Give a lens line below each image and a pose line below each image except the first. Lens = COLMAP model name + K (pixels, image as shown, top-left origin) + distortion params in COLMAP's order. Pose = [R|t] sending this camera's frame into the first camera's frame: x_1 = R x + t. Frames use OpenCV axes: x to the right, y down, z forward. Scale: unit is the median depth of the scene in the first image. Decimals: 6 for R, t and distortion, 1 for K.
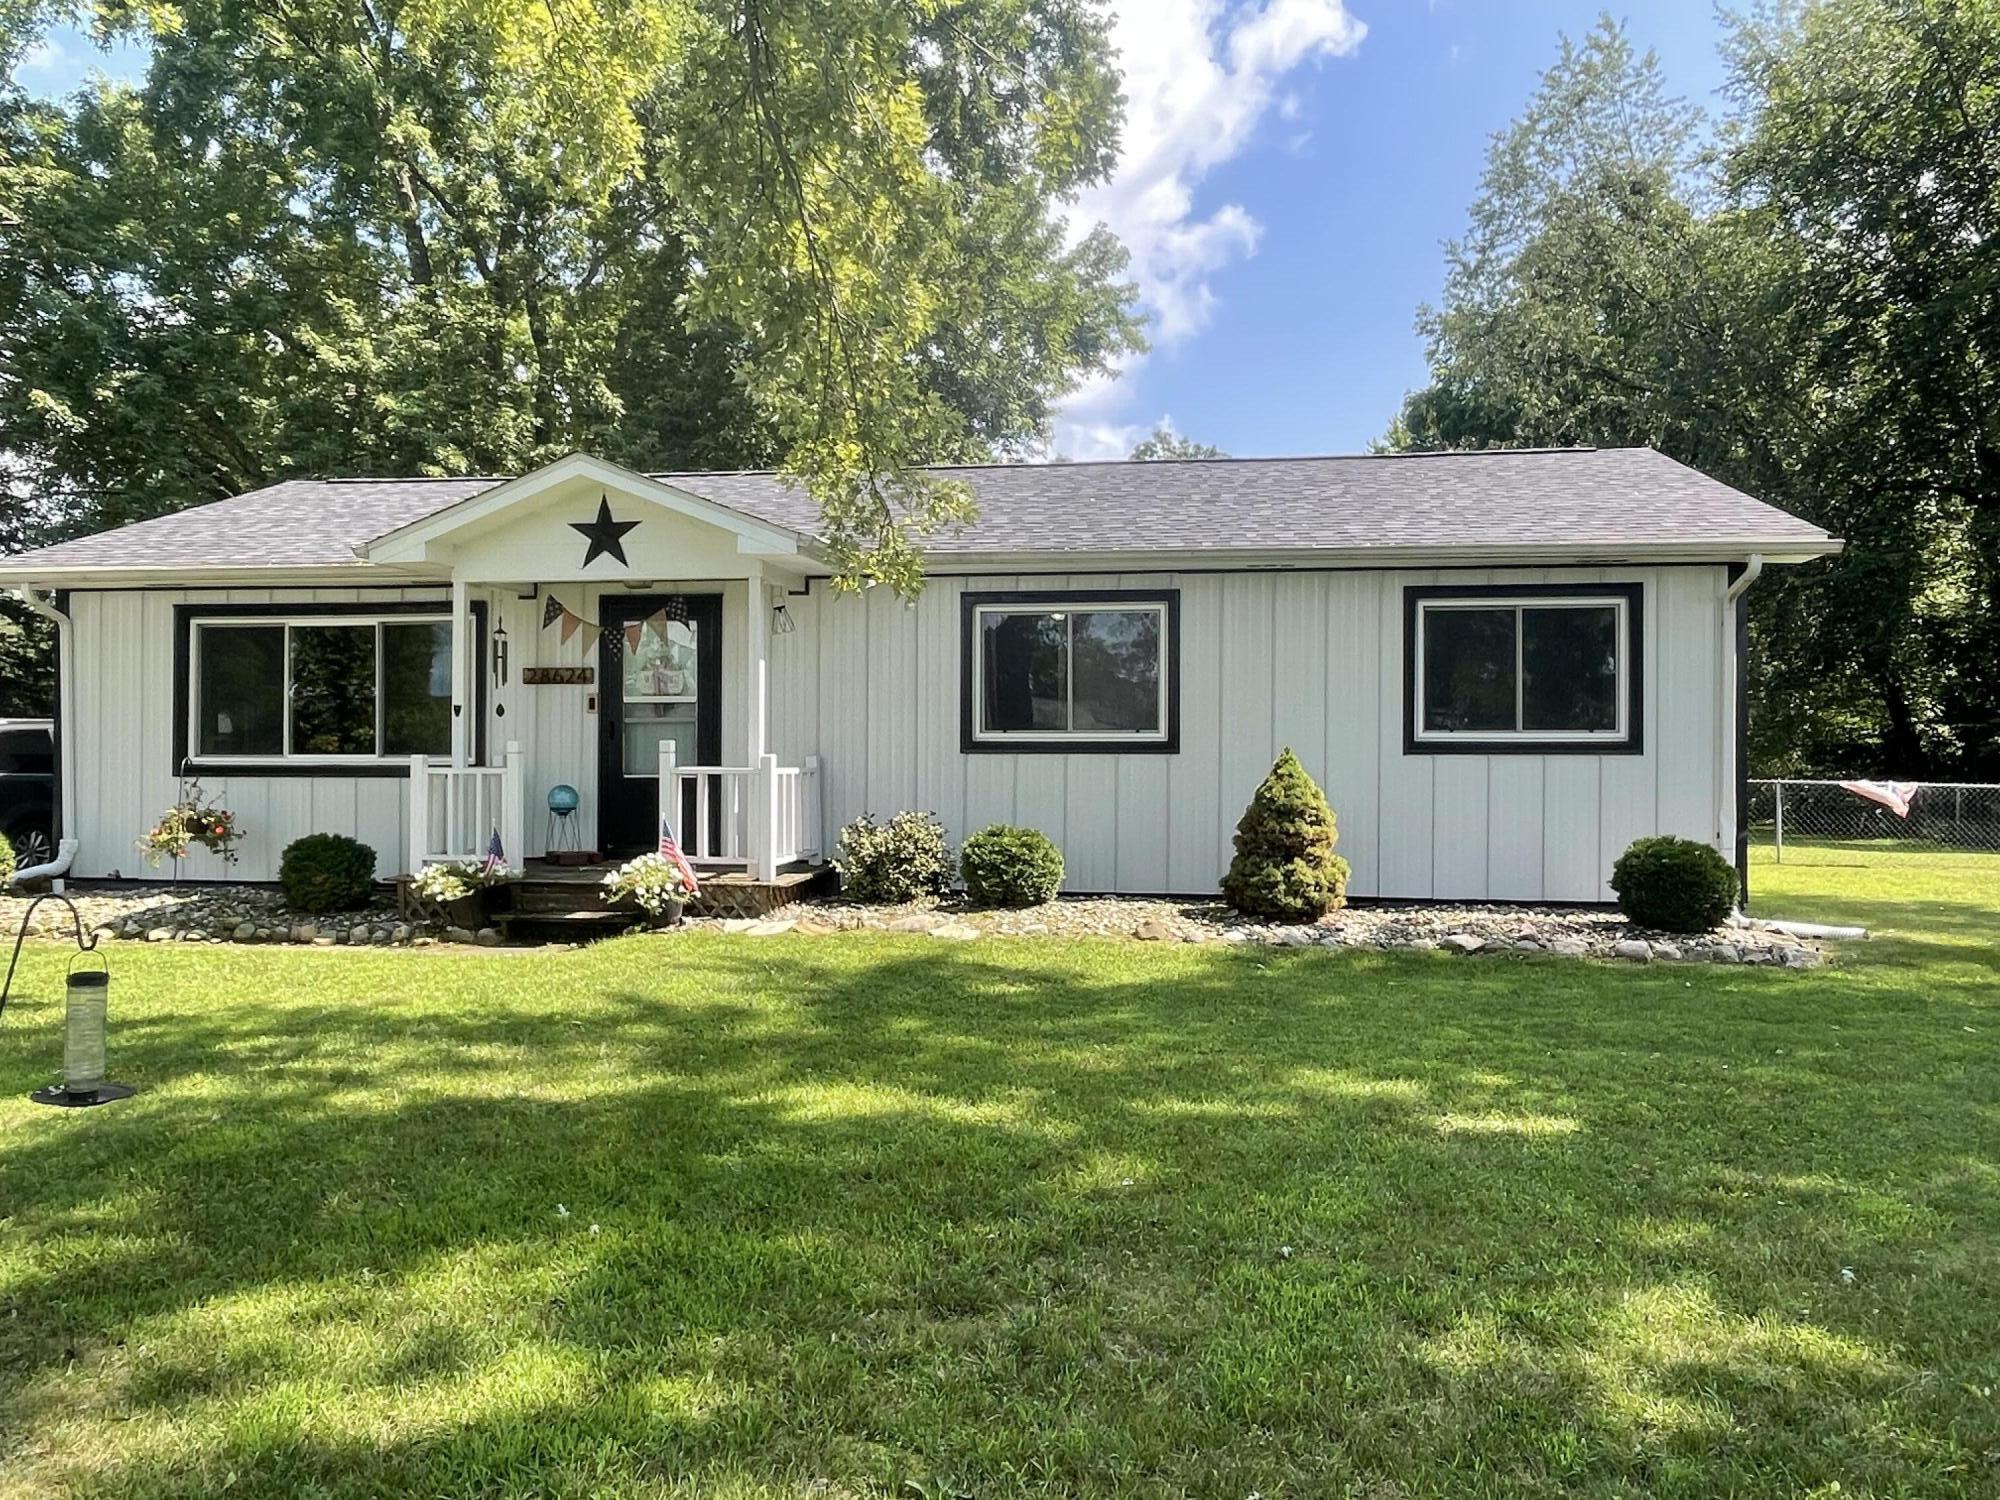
lens RADIAL K [[1427.0, 0, 1000.7], [0, 1427.0, 749.1], [0, 0, 1]] dist [0.021559, 0.003231]
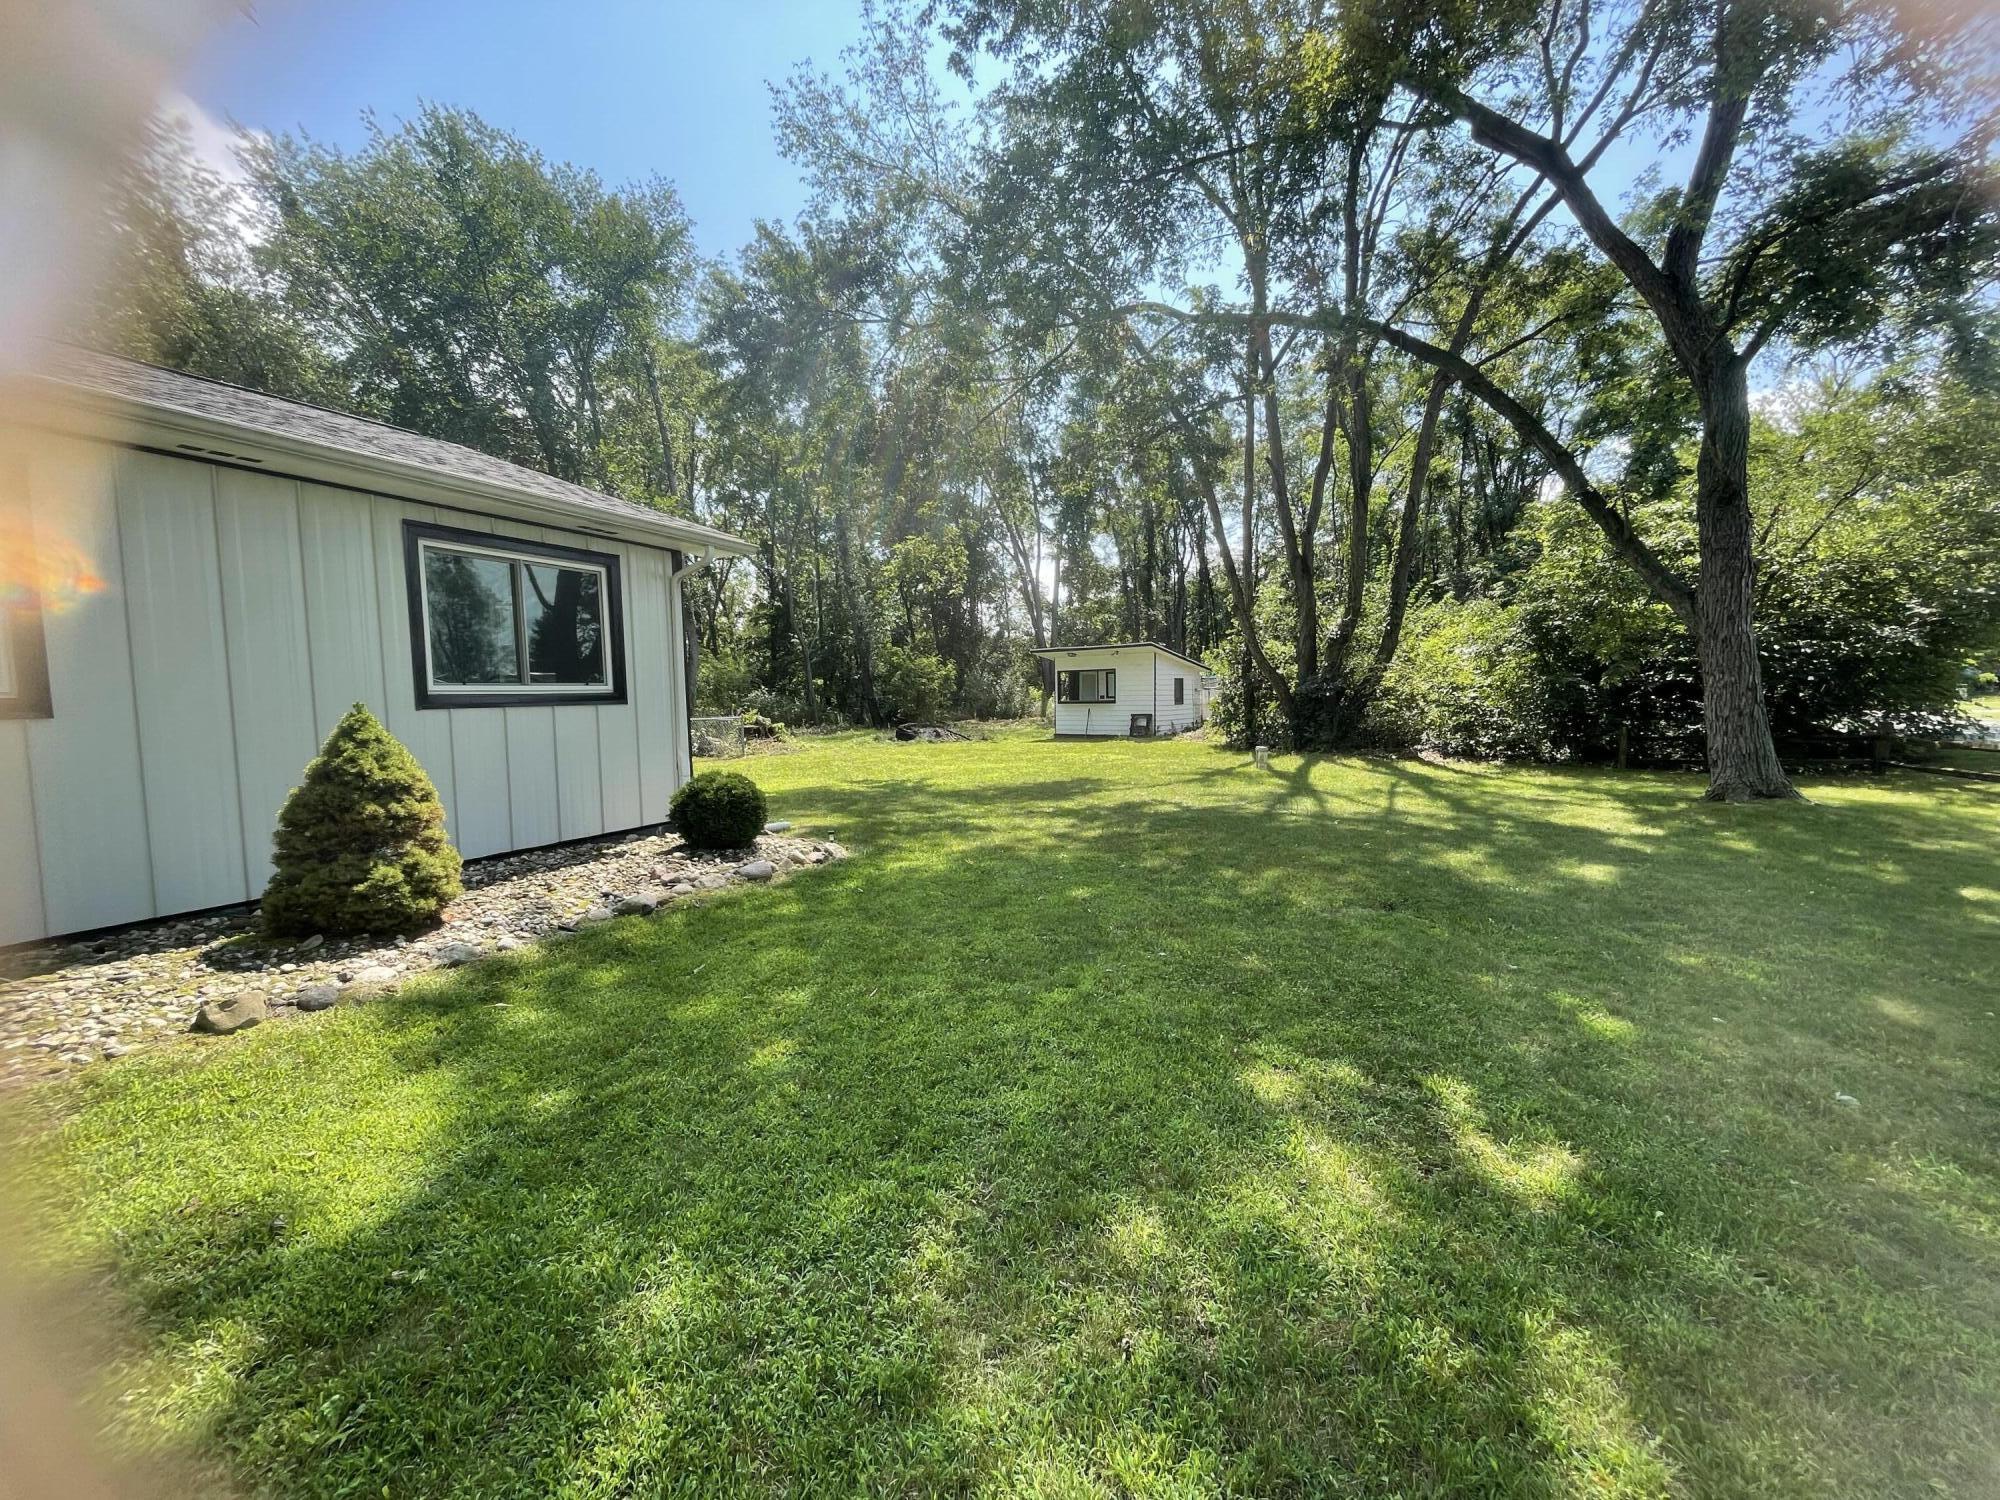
lens RADIAL K [[809.1, 0, 996.3], [0, 809.1, 751.4], [0, 0, 1]] dist [-0.003203, -0.000509]
pose [[0.287668, -0.076673, 0.954656, -0.101105], [0.013110, 0.997012, 0.076125, -0.003884], [-0.957640, -0.009383, 0.287814, 0.506508]]
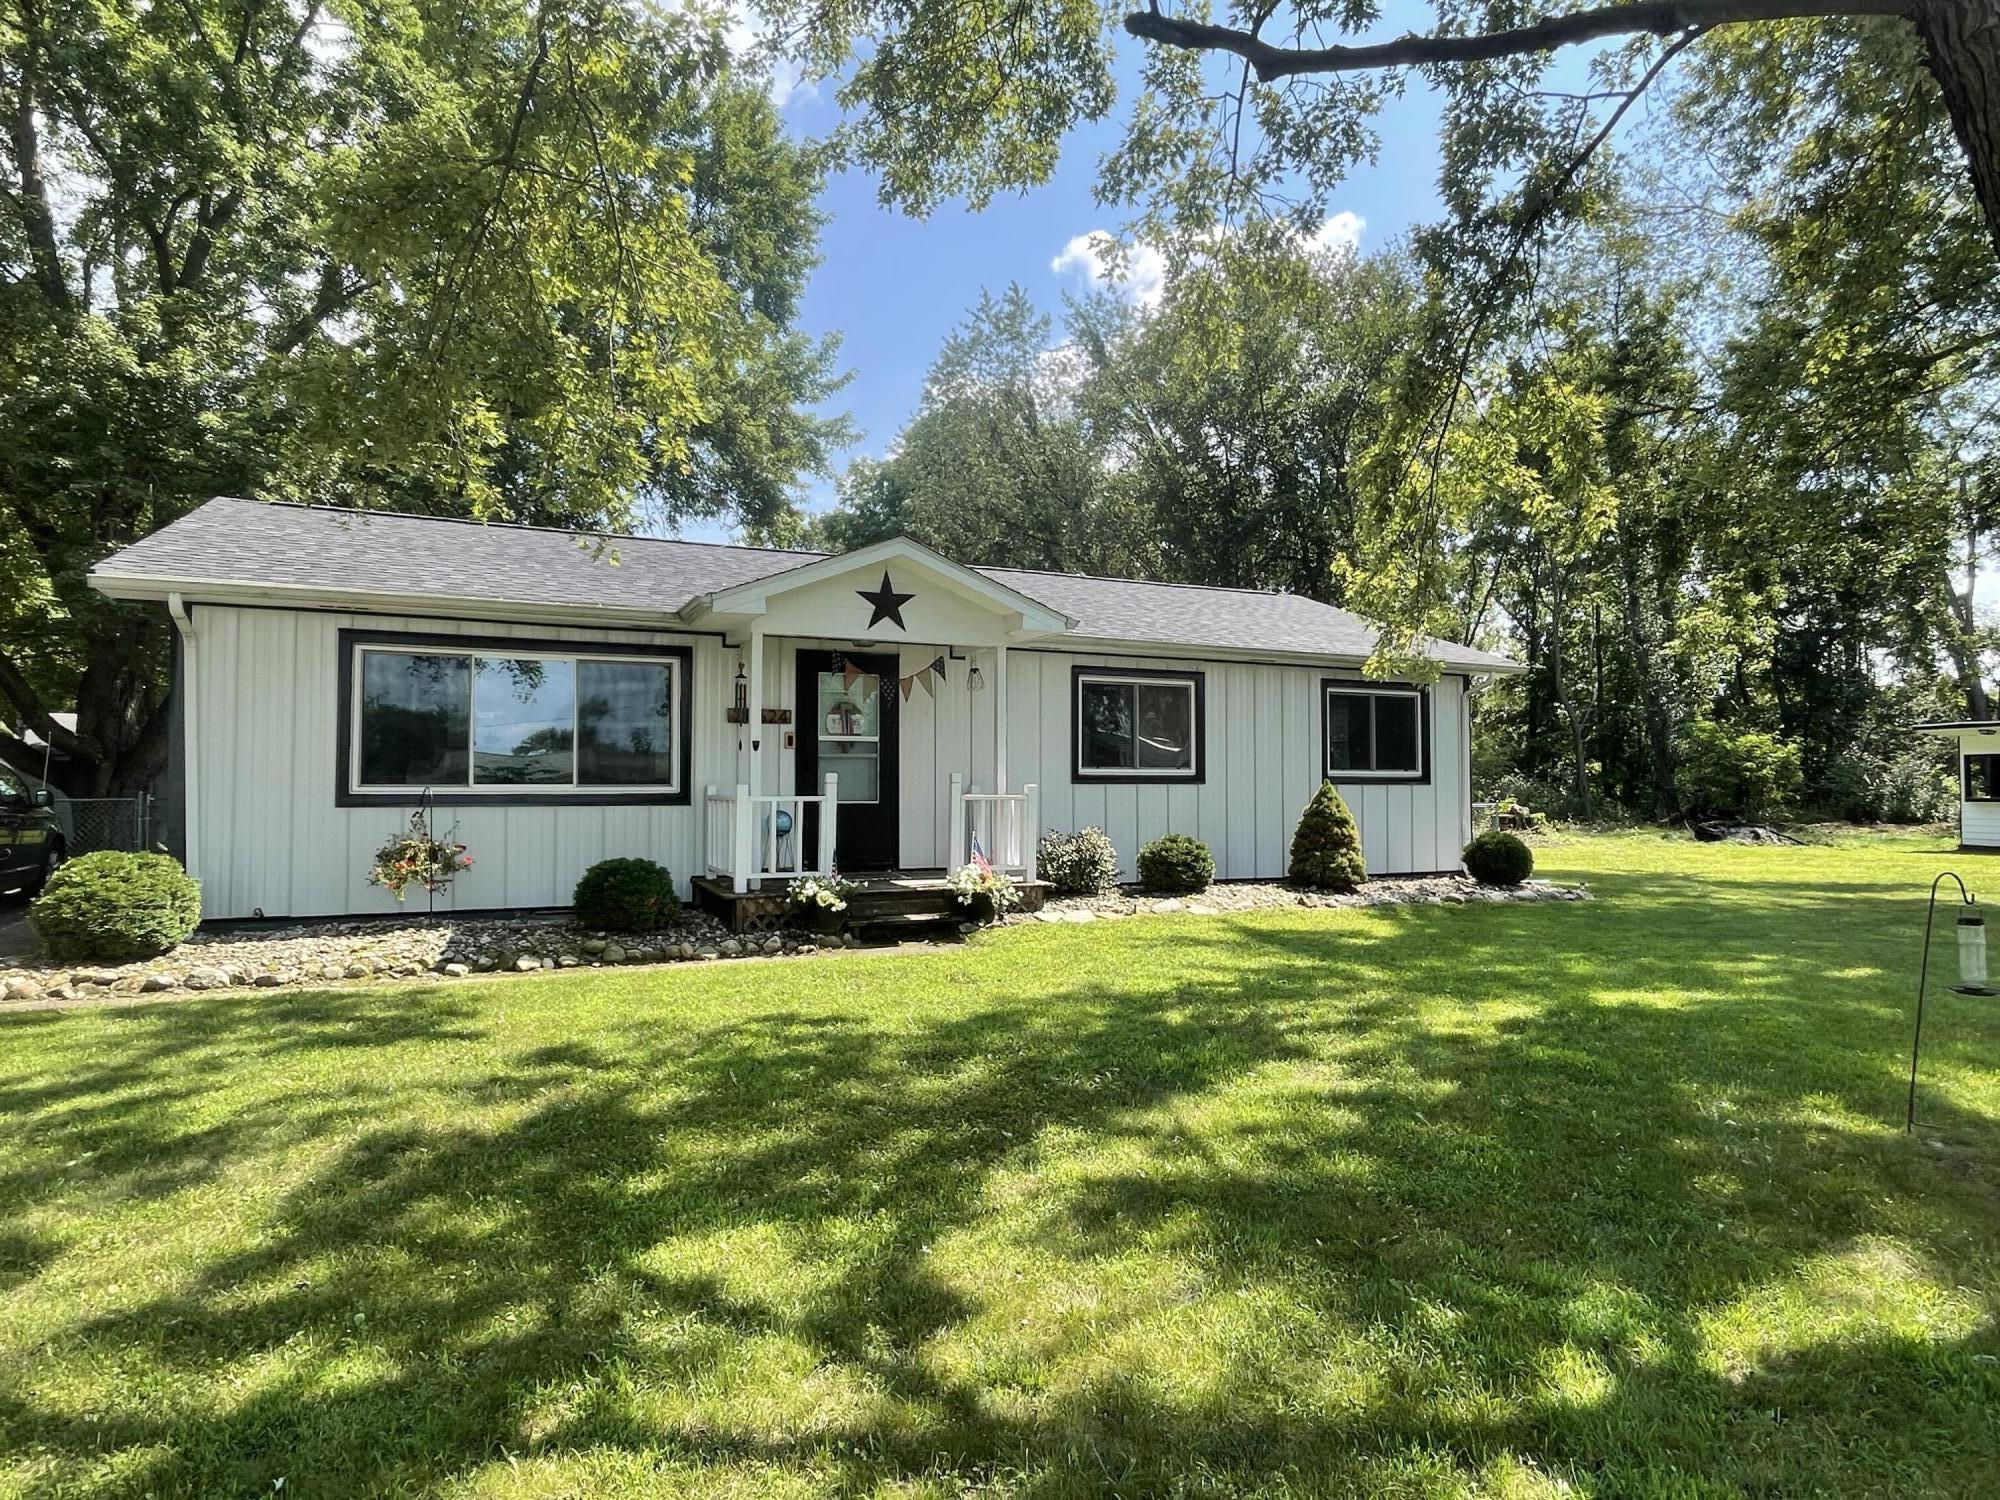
lens RADIAL K [[1127.2, 0, 1002.4], [0, 1127.2, 746.6], [0, 0, 1]] dist [-0.005470, -0.000355]
pose [[0.839598, 0.017920, 0.542912, -0.698911], [-0.004010, 0.999633, -0.026794, -0.003253], [-0.543193, 0.020319, 0.839362, 0.144209]]
